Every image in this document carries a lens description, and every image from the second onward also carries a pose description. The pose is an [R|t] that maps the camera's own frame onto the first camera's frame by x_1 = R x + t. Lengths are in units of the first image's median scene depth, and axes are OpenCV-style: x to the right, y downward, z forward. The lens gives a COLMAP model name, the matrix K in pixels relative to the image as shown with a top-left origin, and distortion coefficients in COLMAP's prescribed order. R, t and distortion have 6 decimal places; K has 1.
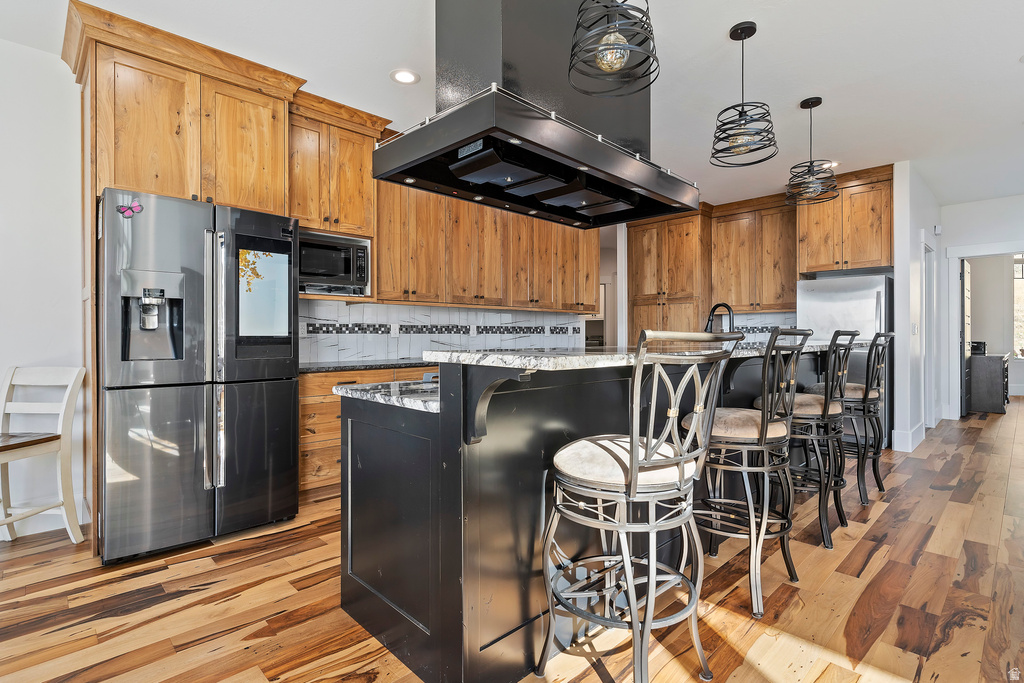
lens RADIAL K [[495.6, 0, 507.2], [0, 495.6, 339.4], [0, 0, 1]] dist [0.000613, -0.000373]
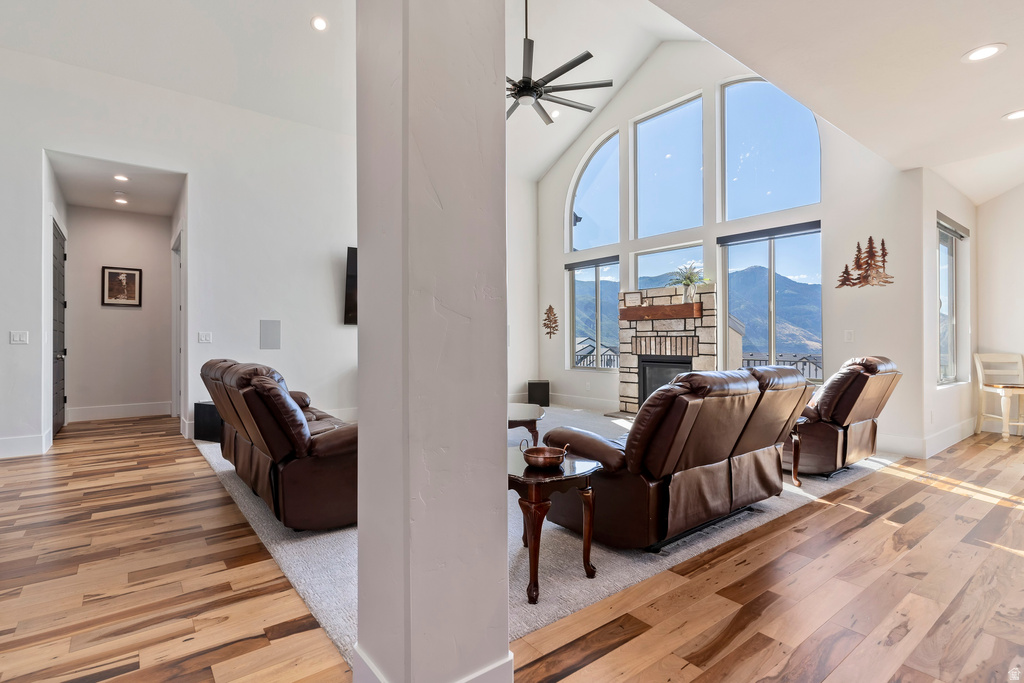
lens RADIAL K [[495.6, 0, 514.1], [0, 495.6, 340.0], [0, 0, 1]] dist [0.000613, -0.000373]
pose [[-0.995284, 0.009344, 0.096550, 0.938716], [0.009893, 0.999937, 0.005209, -0.011174], [-0.096495, 0.006140, -0.995314, 1.069775]]
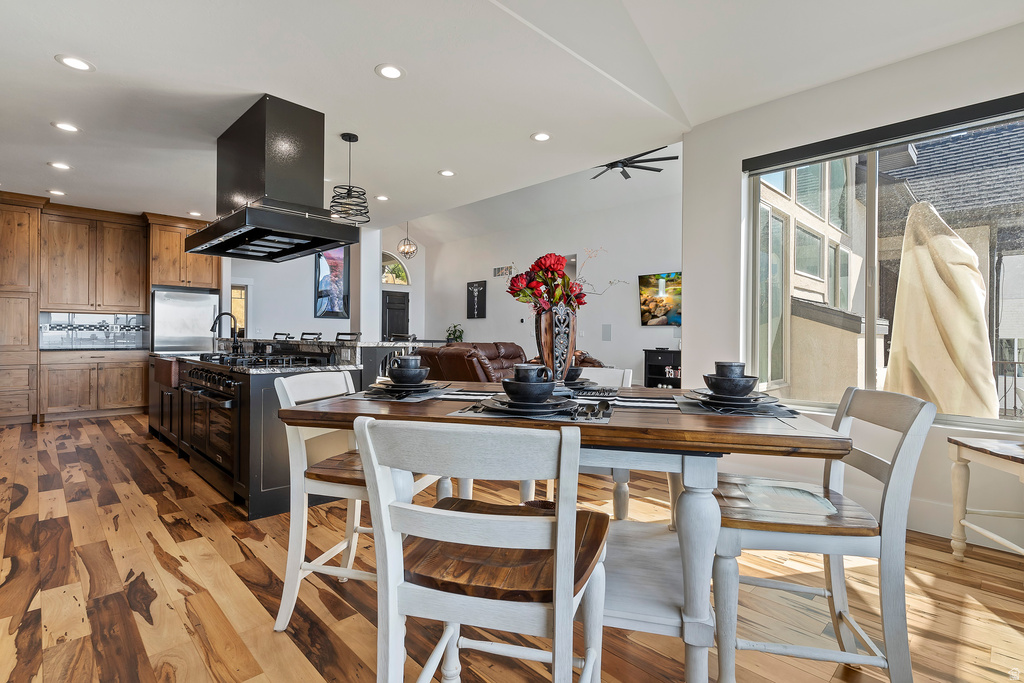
lens RADIAL K [[495.6, 0, 512.9], [0, 495.6, 338.0], [0, 0, 1]] dist [0.000613, -0.000373]
pose [[-0.009133, -0.000791, 0.999958, -0.963284], [0.000037, 1.000000, 0.000792, 0.002275], [-0.999958, 0.000044, -0.009133, 0.130439]]
